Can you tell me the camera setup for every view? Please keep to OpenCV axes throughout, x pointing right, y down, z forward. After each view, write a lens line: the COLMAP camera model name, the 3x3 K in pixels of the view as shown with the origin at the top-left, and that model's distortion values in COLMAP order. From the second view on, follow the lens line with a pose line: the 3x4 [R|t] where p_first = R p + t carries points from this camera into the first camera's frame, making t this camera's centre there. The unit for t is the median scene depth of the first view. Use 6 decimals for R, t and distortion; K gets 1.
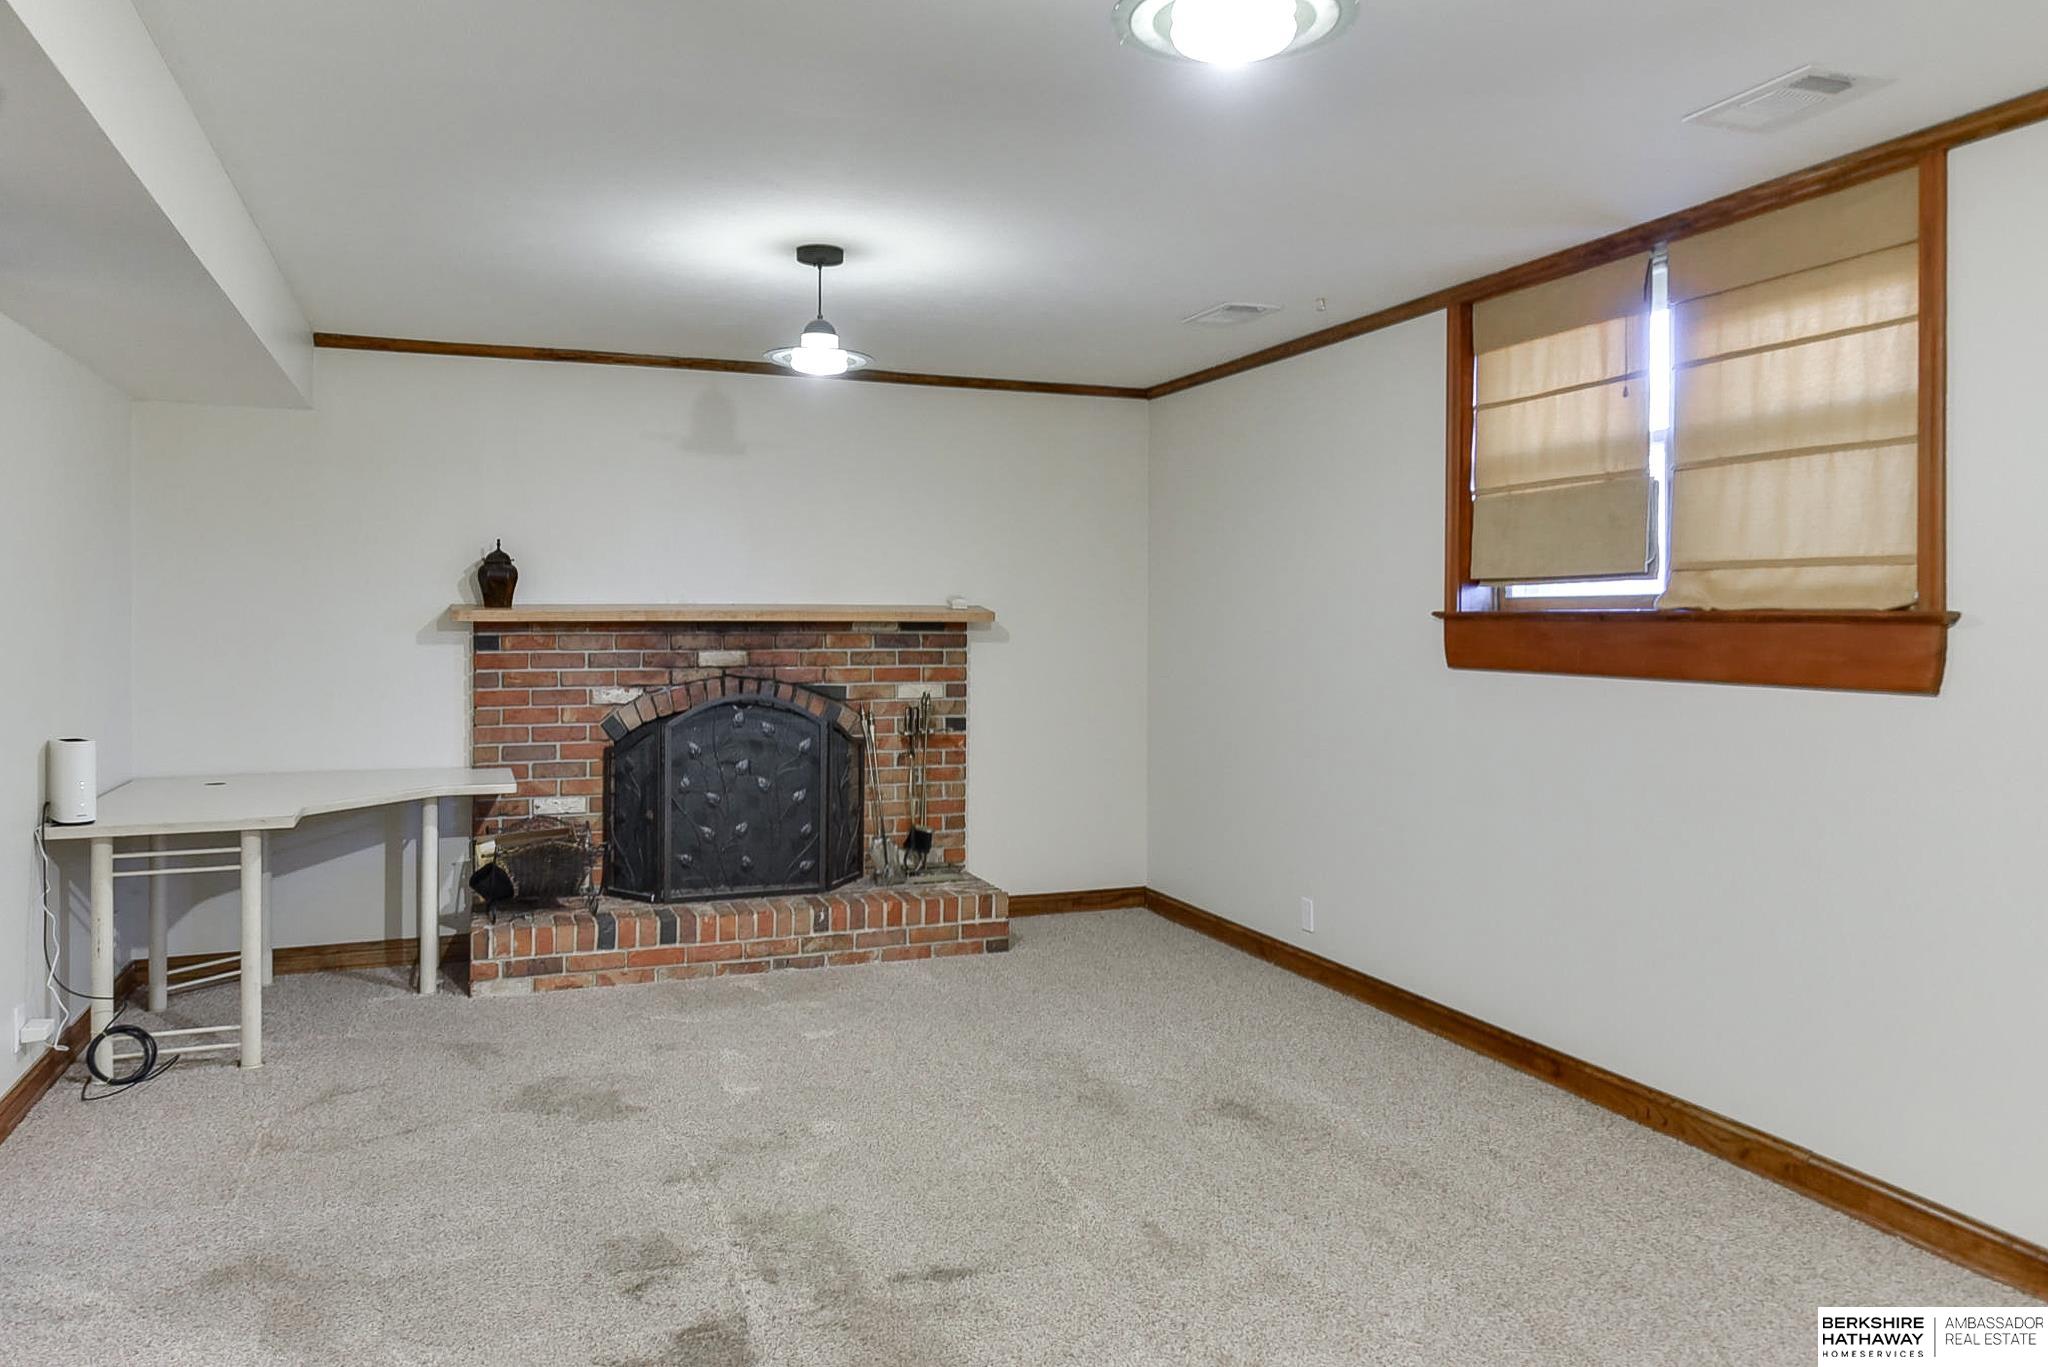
lens RADIAL K [[1464.1, 0, 1019.1], [0, 1464.1, 635.2], [0, 0, 1]] dist [-0.002546, -0.001546]
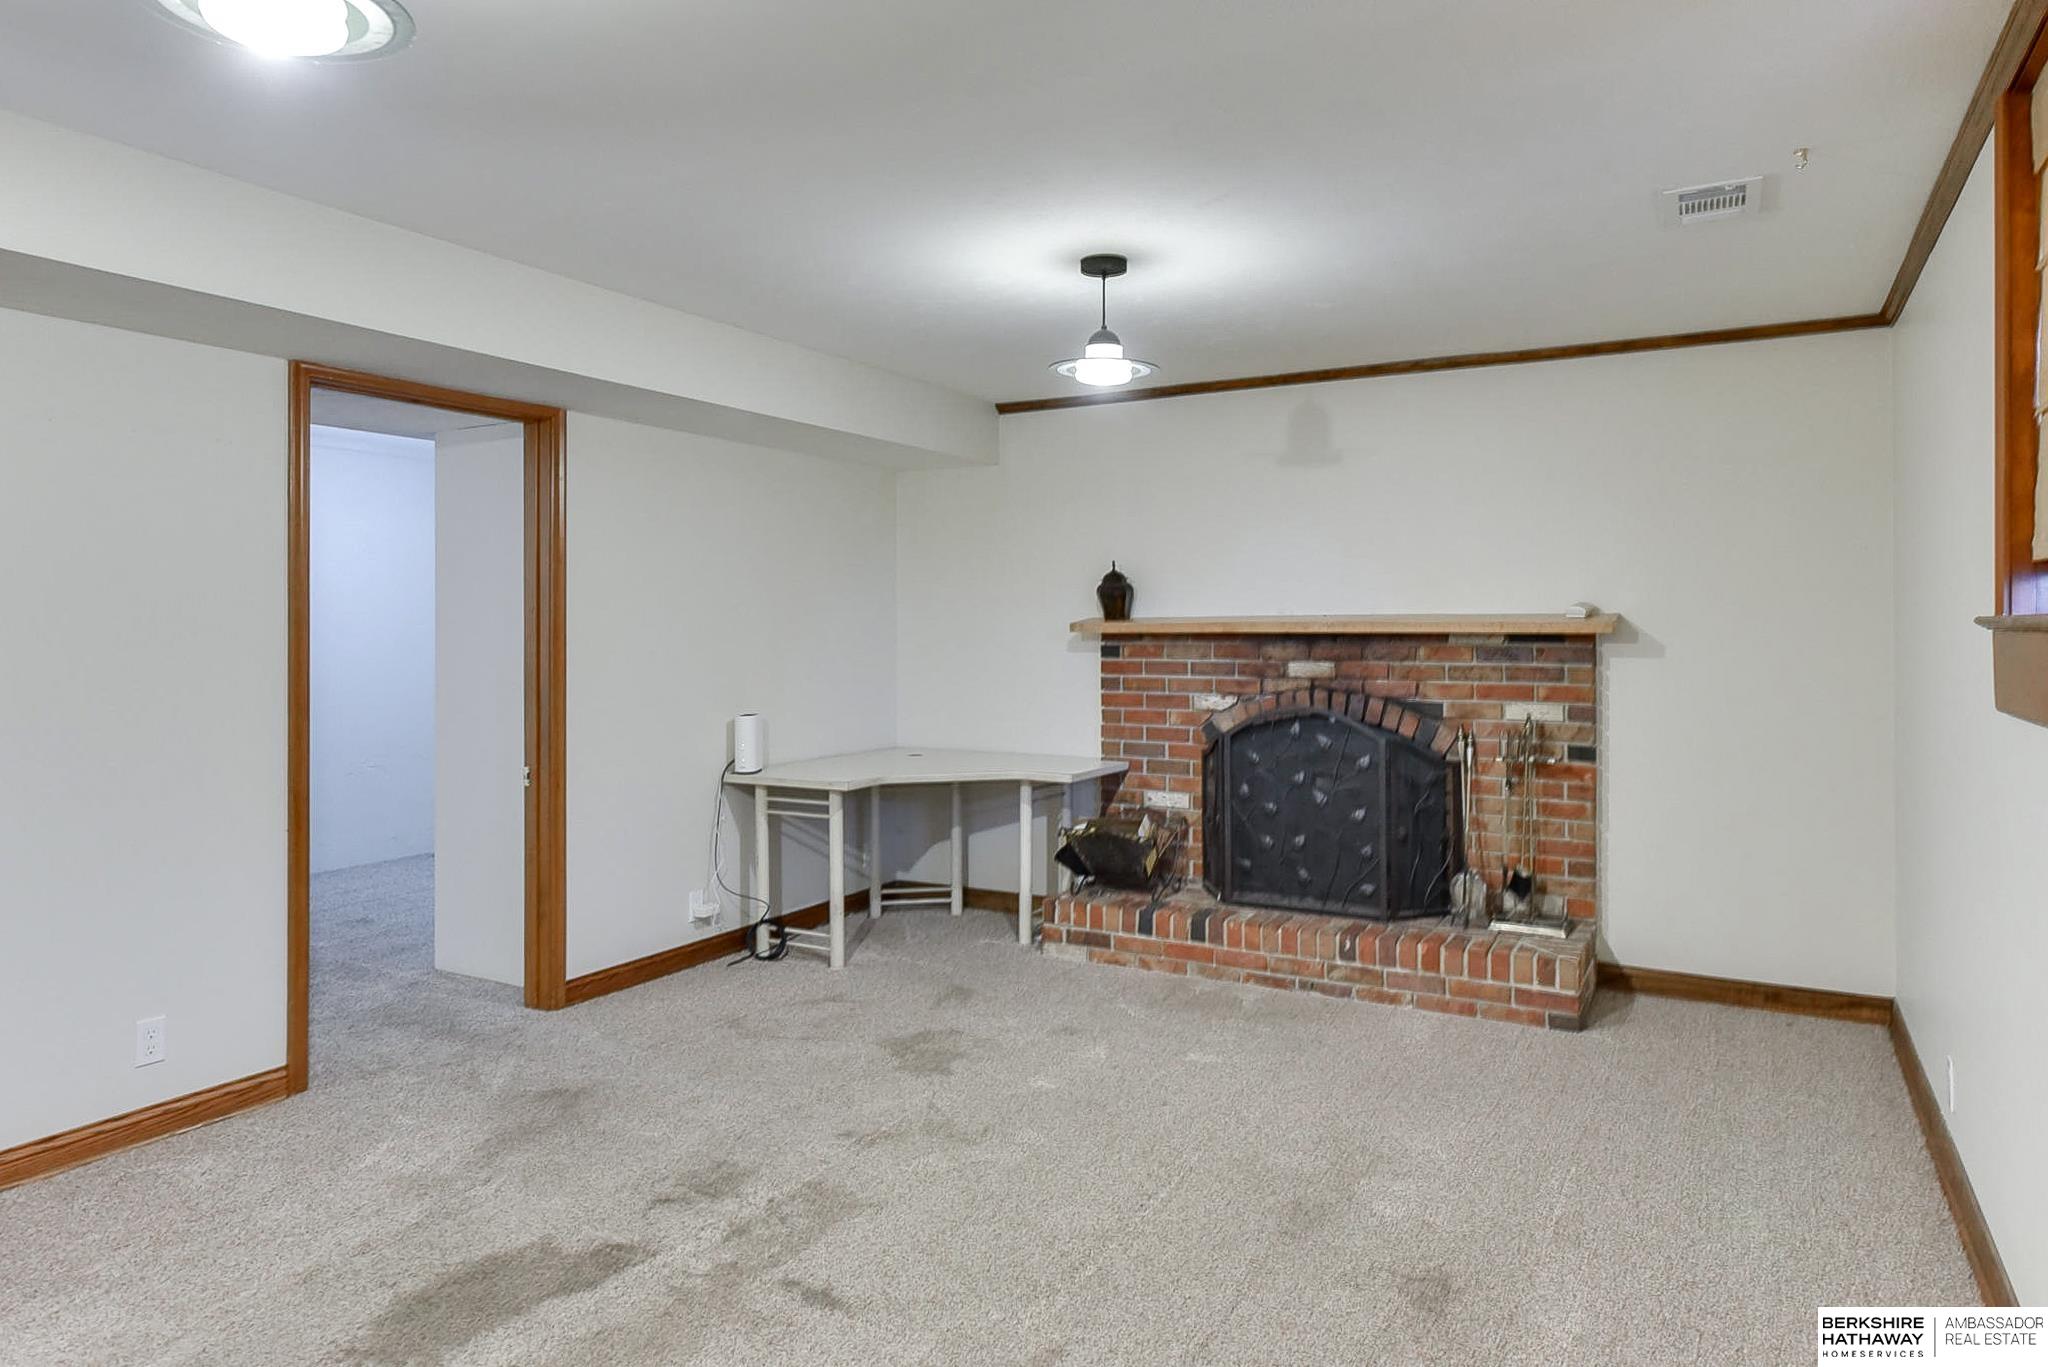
lens RADIAL K [[1310.8, 0, 1022.2], [0, 1310.8, 623.8], [0, 0, 1]] dist [0.003683, -0.000035]
pose [[0.613959, -0.004775, -0.789324, 0.397099], [-0.007489, 0.999901, -0.011874, -0.003436], [0.789303, 0.013201, 0.613863, 0.304803]]
